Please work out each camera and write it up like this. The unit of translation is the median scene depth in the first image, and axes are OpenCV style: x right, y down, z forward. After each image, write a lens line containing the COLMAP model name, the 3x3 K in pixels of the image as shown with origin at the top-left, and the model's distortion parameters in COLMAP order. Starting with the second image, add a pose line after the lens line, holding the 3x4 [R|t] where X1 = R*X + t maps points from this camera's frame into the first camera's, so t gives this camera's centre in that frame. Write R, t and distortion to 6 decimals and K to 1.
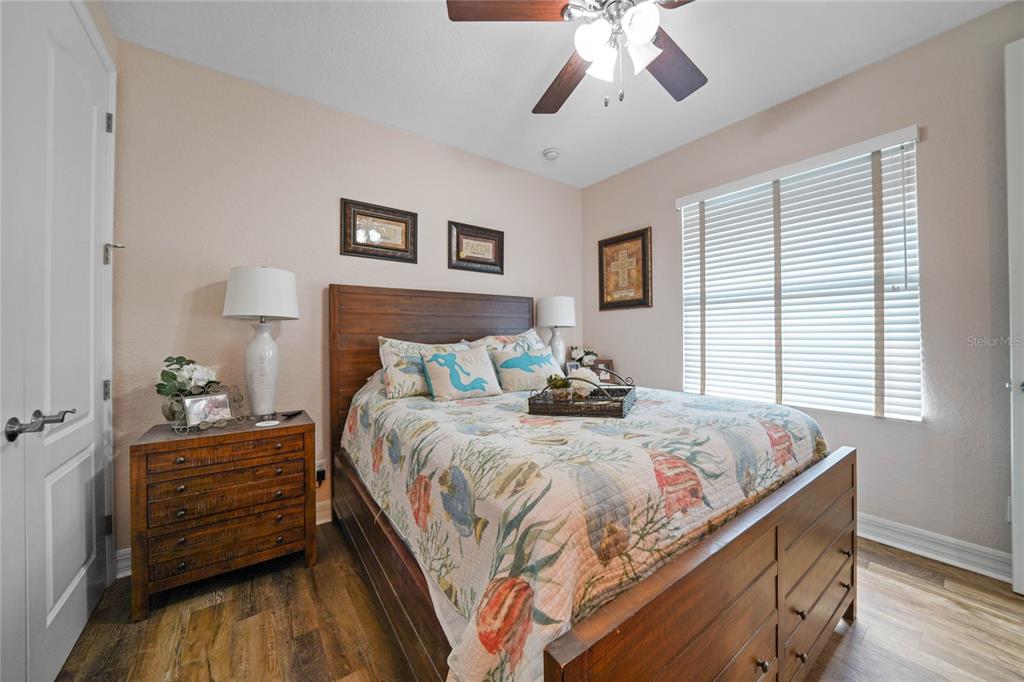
lens RADIAL K [[361.6, 0, 507.3], [0, 361.6, 335.9], [0, 0, 1]] dist [-0.015289, 0.001827]
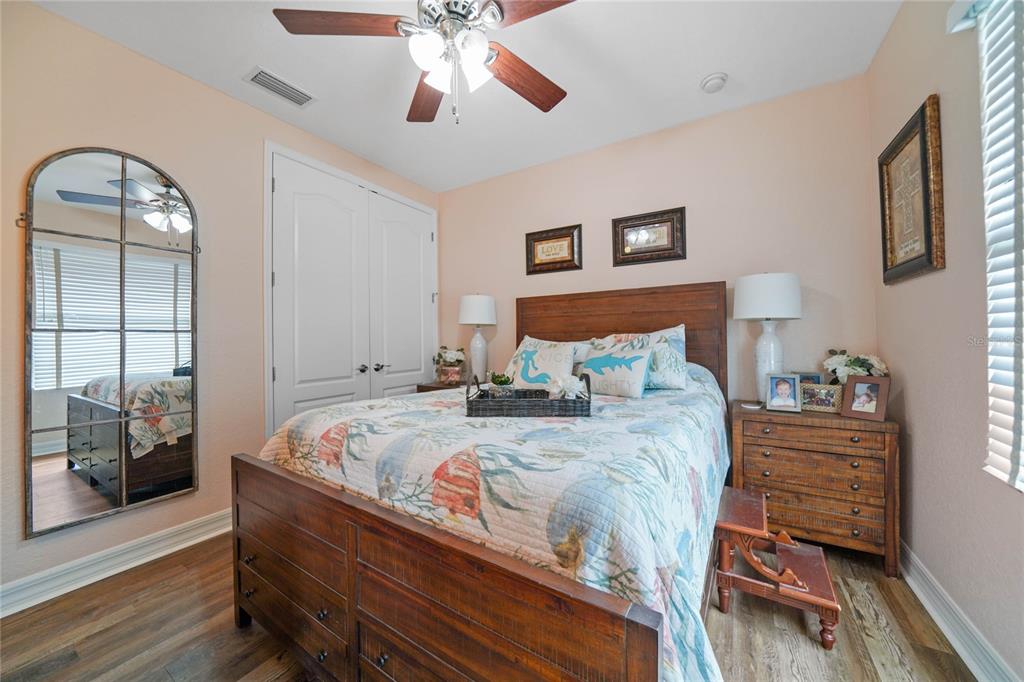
lens RADIAL K [[361.6, 0, 503.7], [0, 361.6, 335.6], [0, 0, 1]] dist [-0.015289, 0.001827]
pose [[0.388863, -0.001159, -0.921295, 0.693984], [0.009454, 0.999952, 0.002732, -0.001481], [0.921247, -0.009772, 0.388855, 0.353041]]
